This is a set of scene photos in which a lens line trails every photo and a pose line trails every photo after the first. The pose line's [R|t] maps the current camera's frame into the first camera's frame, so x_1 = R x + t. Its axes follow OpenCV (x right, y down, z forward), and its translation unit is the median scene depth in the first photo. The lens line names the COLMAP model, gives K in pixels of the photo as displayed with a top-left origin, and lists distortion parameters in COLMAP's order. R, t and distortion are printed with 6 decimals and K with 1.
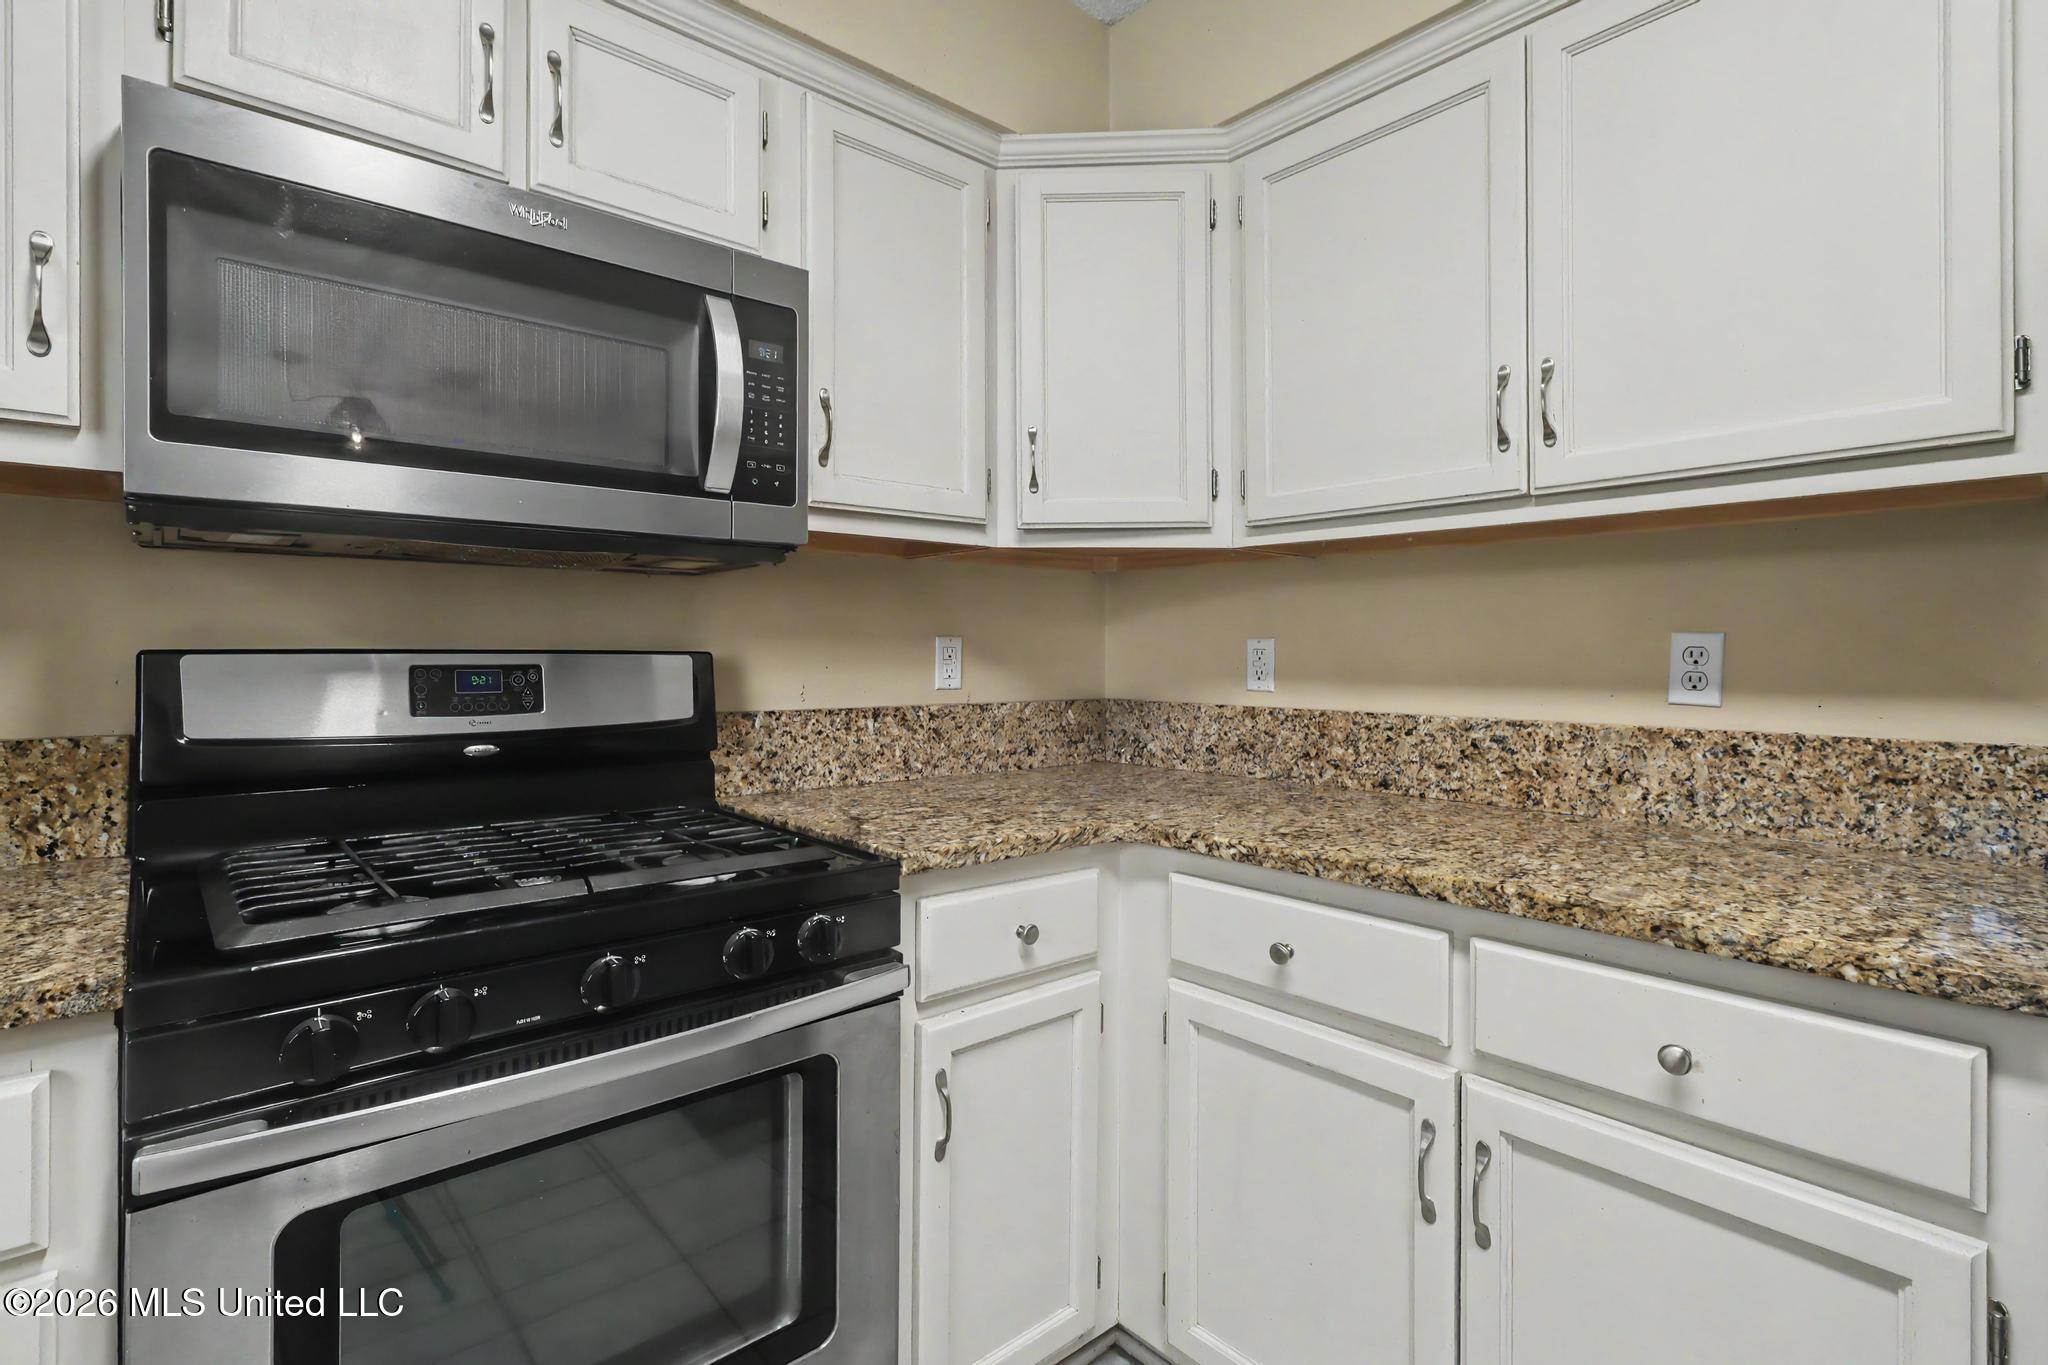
lens RADIAL K [[978.5, 0, 1022.4], [0, 978.5, 653.8], [0, 0, 1]] dist [-0.003583, 0.000127]
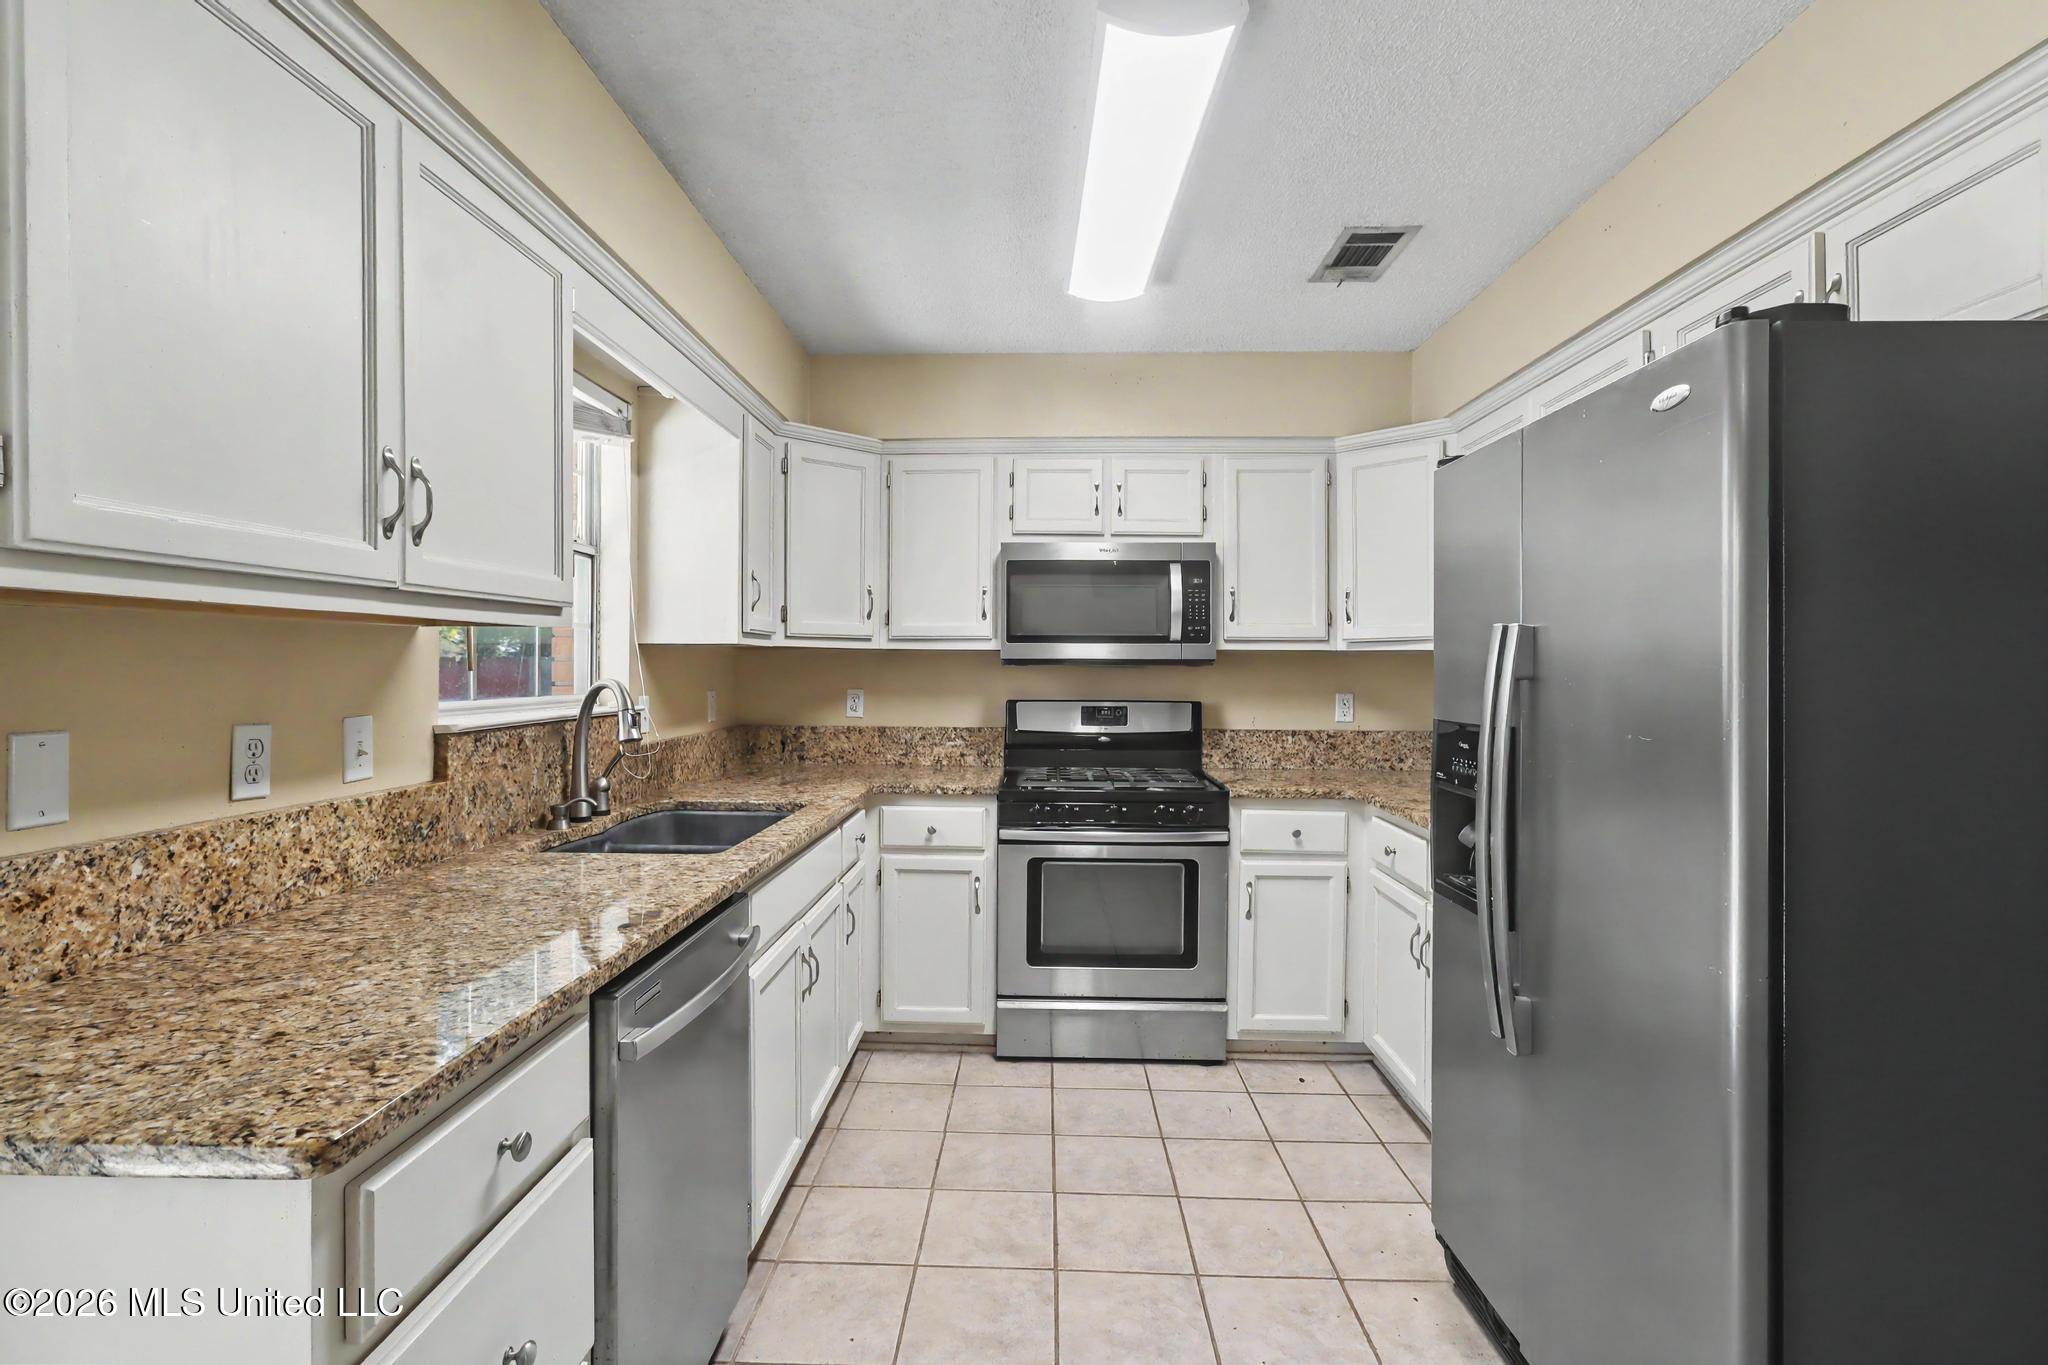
lens RADIAL K [[966.8, 0, 1029.1], [0, 966.8, 661.1], [0, 0, 1]] dist [-0.002106, 0.000210]
pose [[0.738787, -0.003819, -0.673928, 1.030464], [-0.002163, 0.999965, -0.008039, -0.088419], [0.673935, 0.007397, 0.738754, -1.034016]]
